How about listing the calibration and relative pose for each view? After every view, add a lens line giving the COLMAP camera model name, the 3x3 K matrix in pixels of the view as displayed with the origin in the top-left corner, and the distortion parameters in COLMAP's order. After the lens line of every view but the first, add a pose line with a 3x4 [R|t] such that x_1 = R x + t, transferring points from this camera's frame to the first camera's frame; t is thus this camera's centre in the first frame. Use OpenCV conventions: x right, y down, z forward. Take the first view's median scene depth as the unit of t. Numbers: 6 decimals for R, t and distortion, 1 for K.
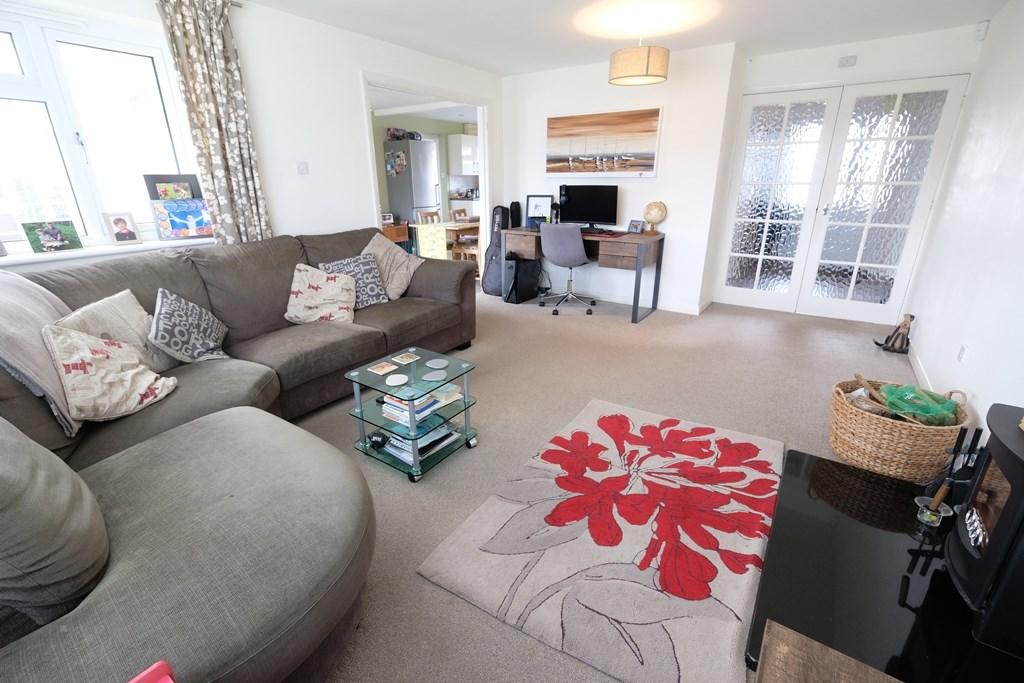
lens RADIAL K [[444.7, 0, 511.5], [0, 444.7, 338.2], [0, 0, 1]] dist [-0.004298, -0.000209]
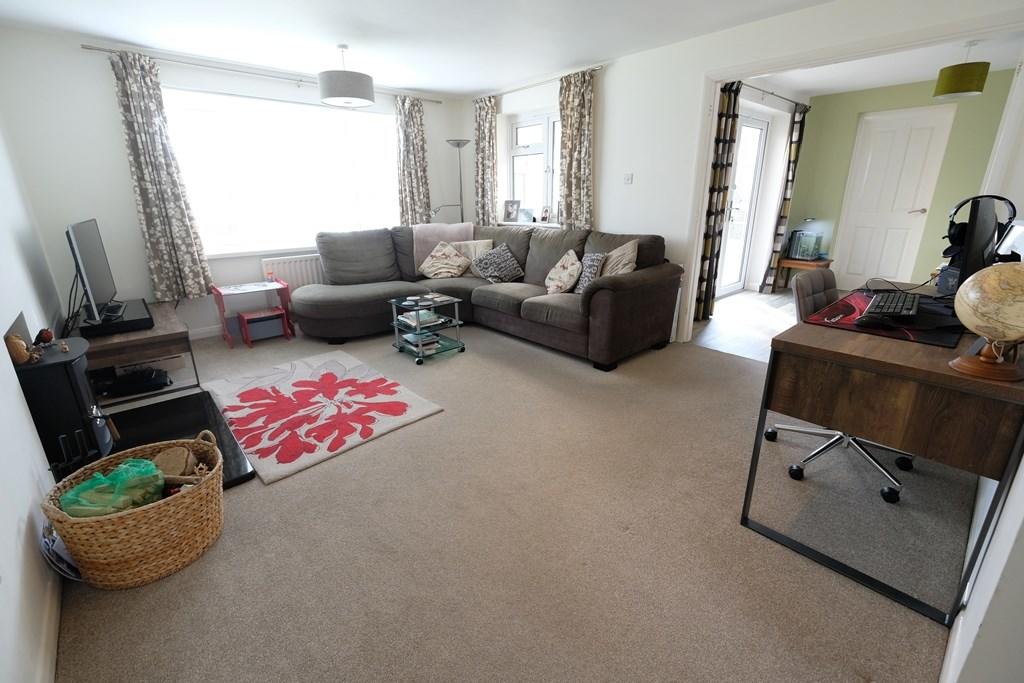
lens RADIAL K [[444.7, 0, 511.1], [0, 444.7, 338.2], [0, 0, 1]] dist [-0.004298, -0.000209]
pose [[-0.235865, 0.303913, -0.923041, 1.355123], [-0.310397, 0.876524, 0.367913, -0.550305], [0.920881, 0.373286, -0.112408, 1.591659]]
